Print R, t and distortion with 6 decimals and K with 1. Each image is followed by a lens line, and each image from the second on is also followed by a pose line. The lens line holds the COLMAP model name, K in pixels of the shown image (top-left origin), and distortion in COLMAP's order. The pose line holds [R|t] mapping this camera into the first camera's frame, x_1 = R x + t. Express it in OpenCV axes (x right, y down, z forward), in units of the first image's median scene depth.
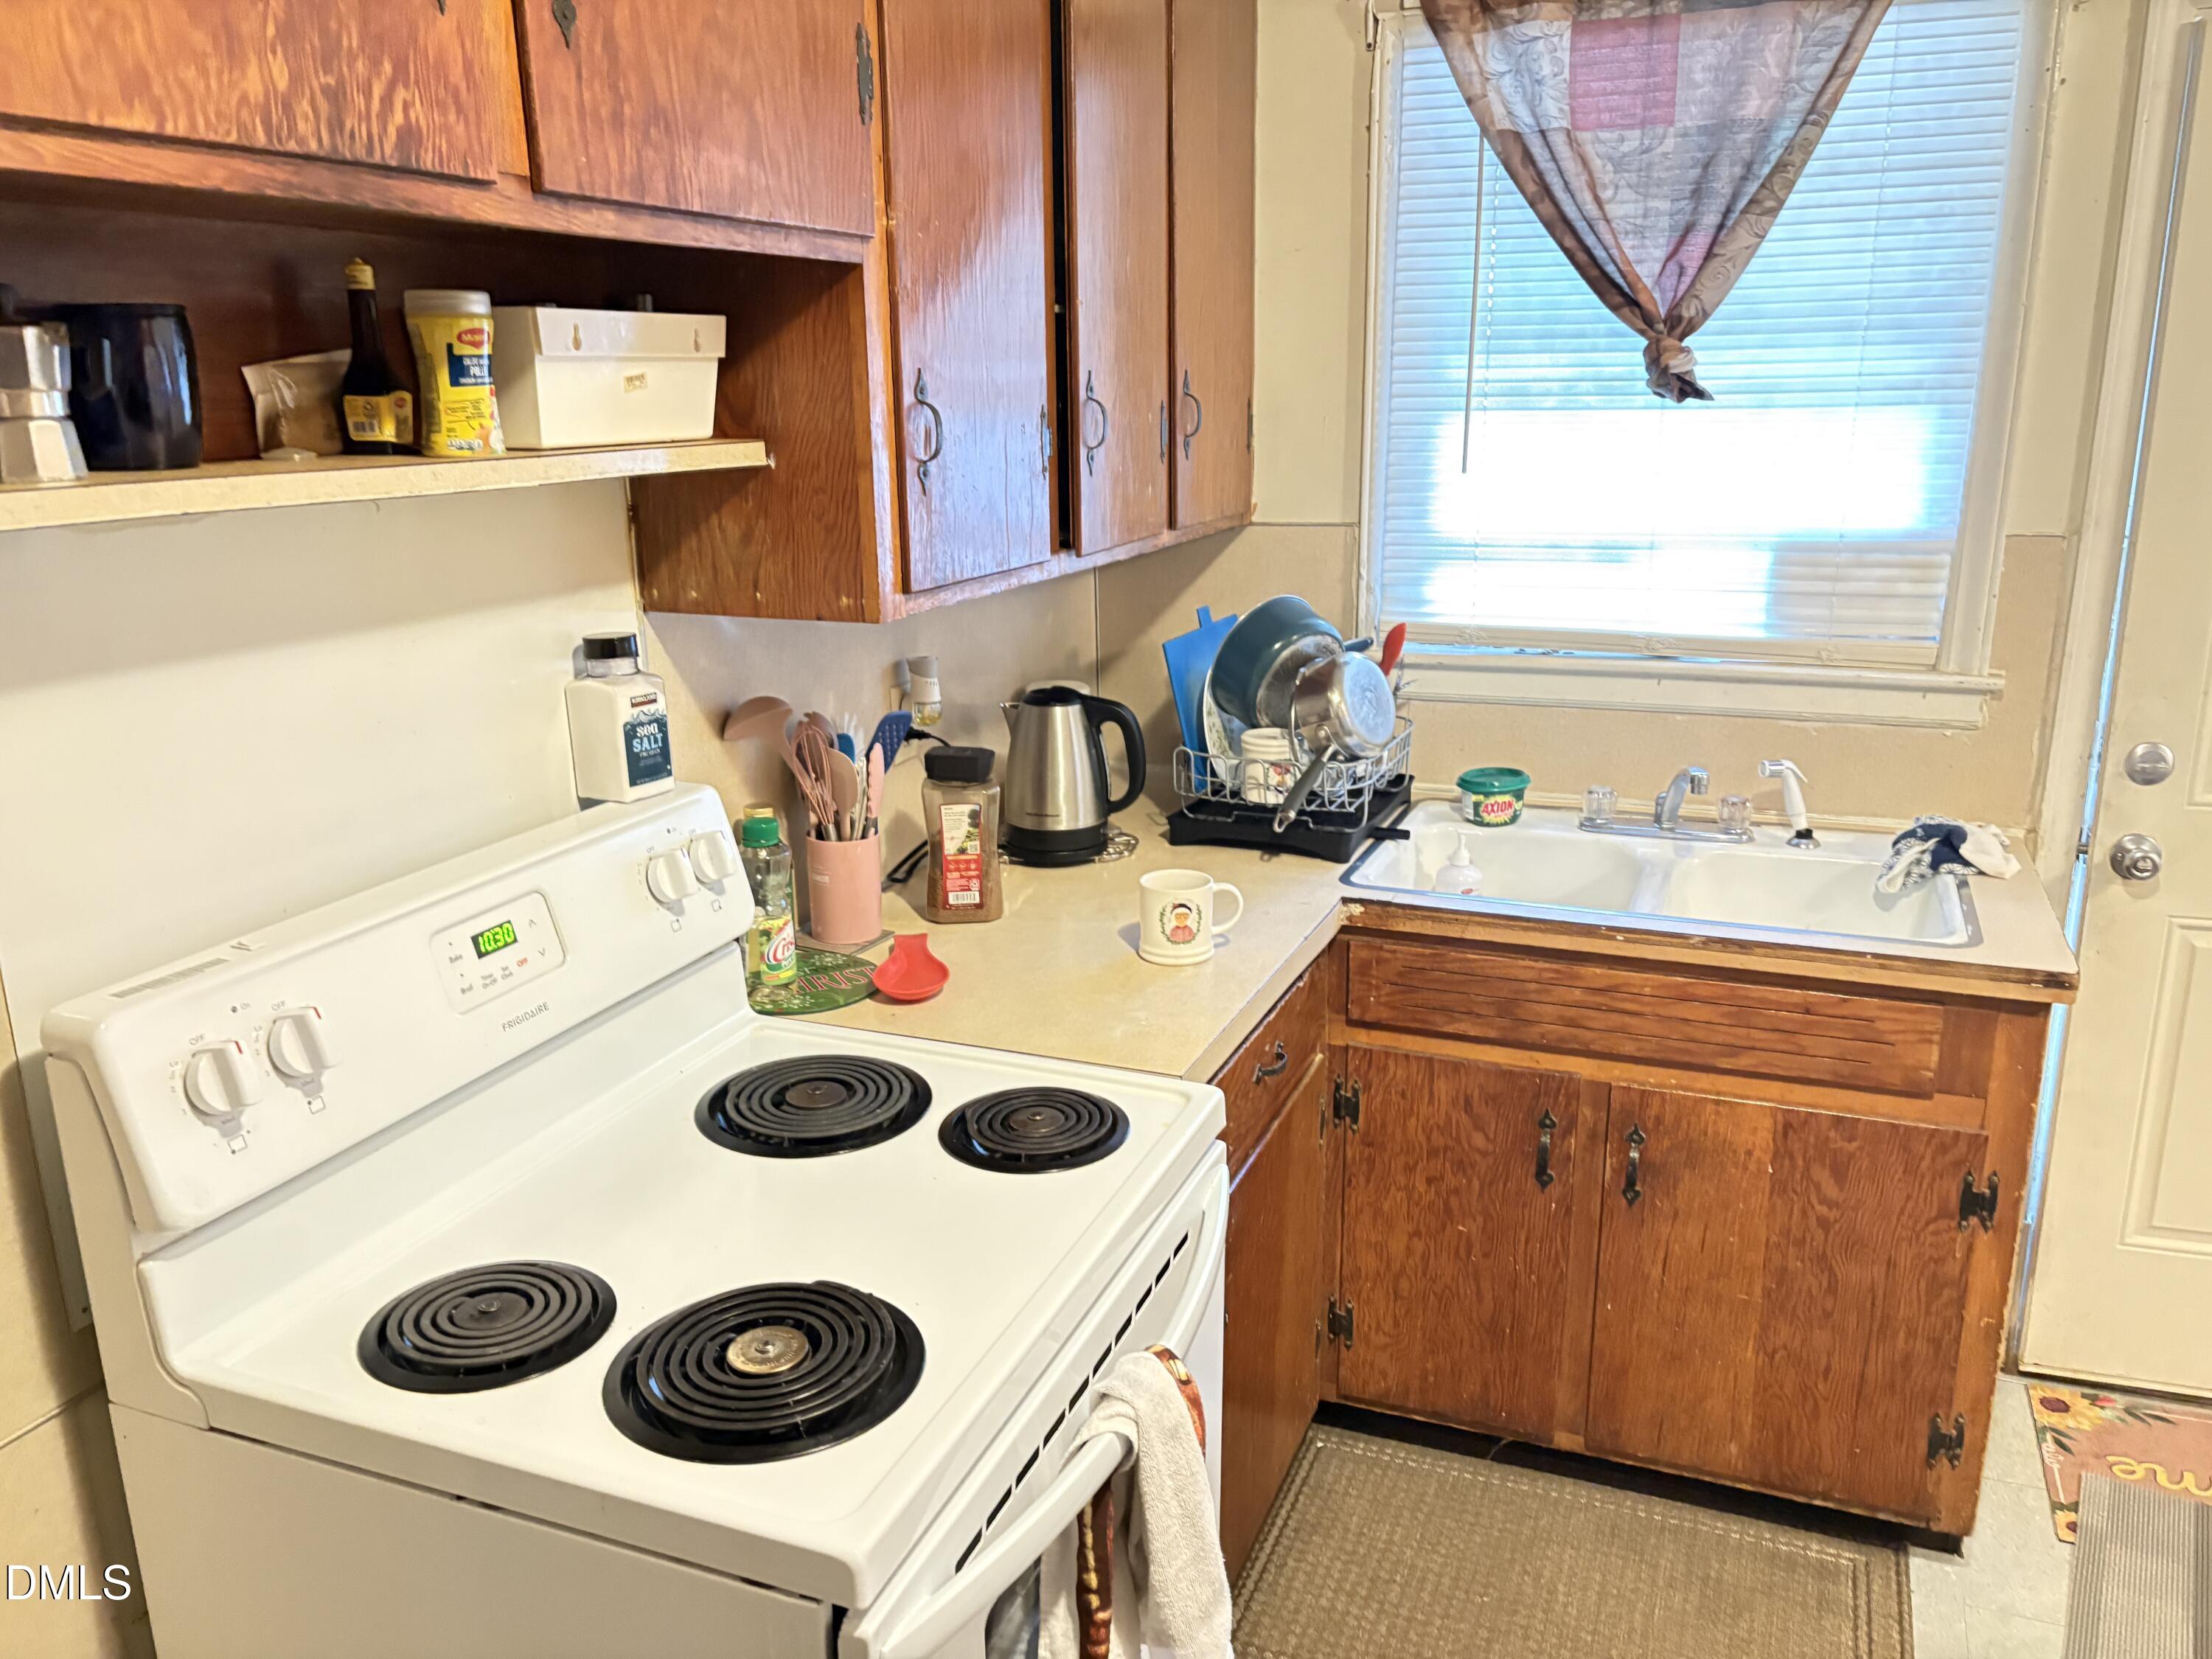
lens RADIAL K [[1688.6, 0, 1106.0], [0, 1688.6, 829.5], [0, 0, 1]] dist [-0.046074, 0.004019]
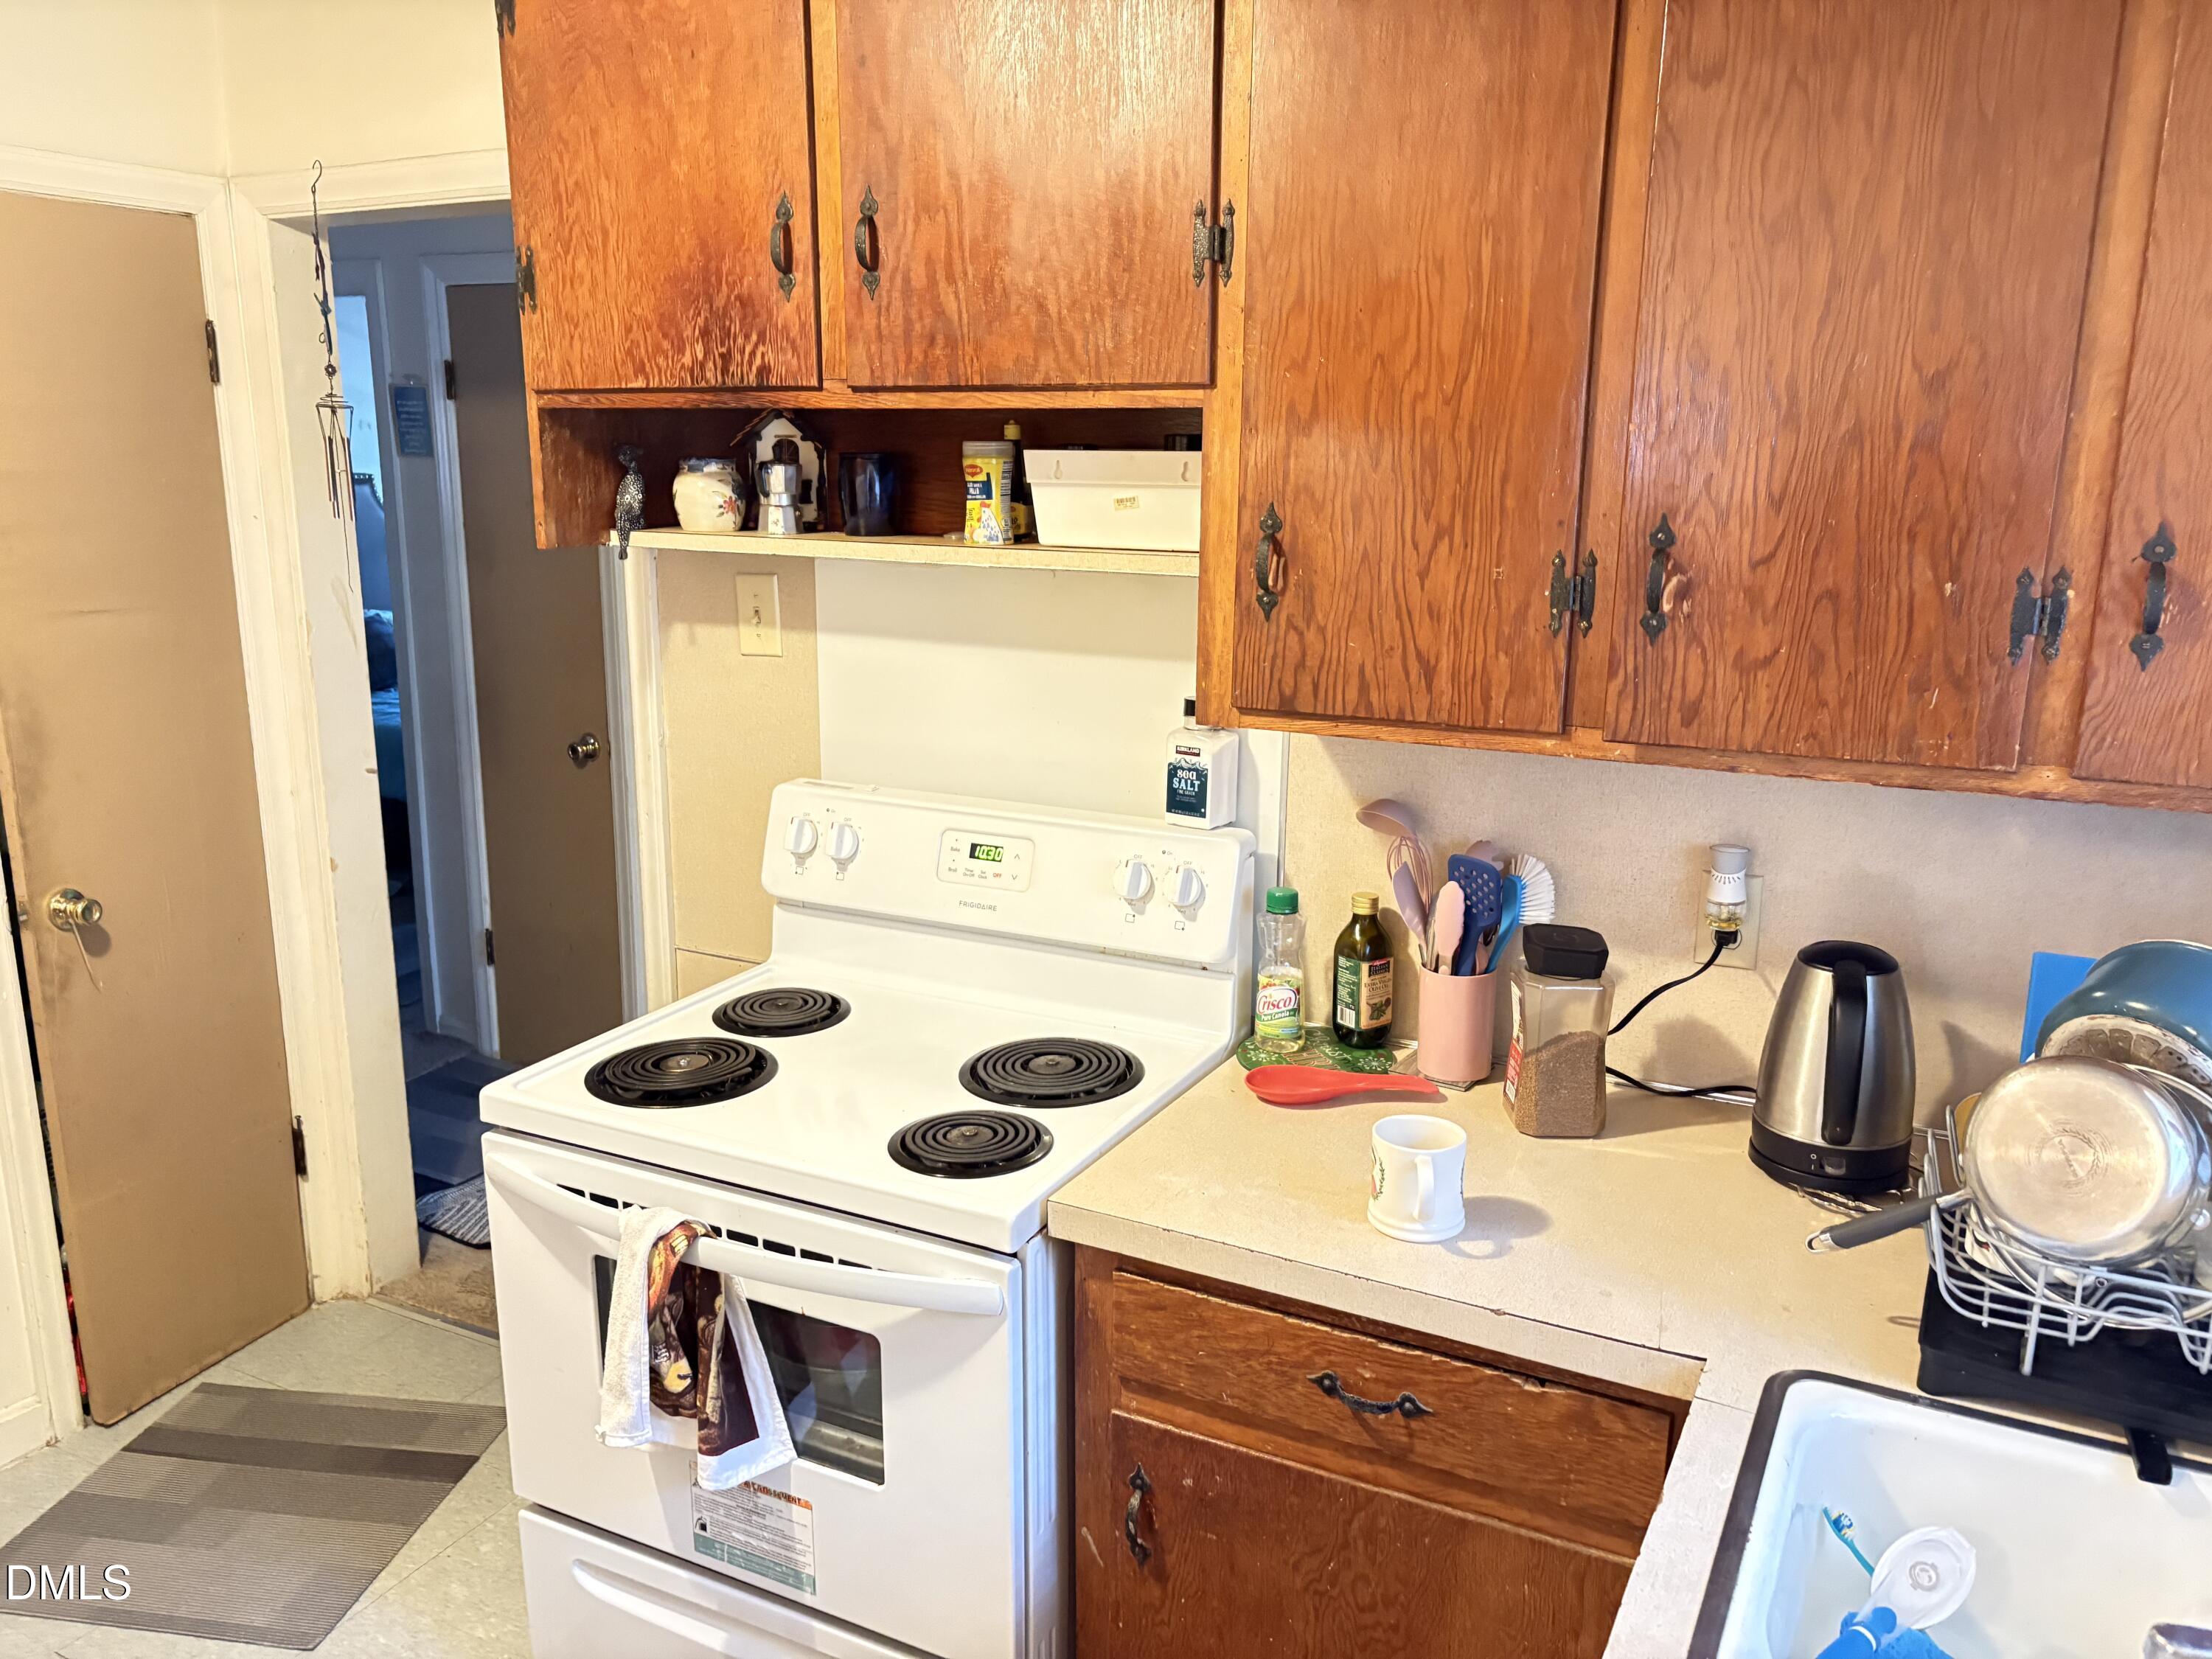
lens RADIAL K [[1622.9, 0, 1106.0], [0, 1622.9, 829.5], [0, 0, 1]] dist [0.001815, 0.000527]
pose [[-0.098015, 0.227516, -0.968829, 1.492057], [-0.267361, 0.931707, 0.245846, -0.490275], [0.958599, 0.283123, -0.030492, 1.591532]]
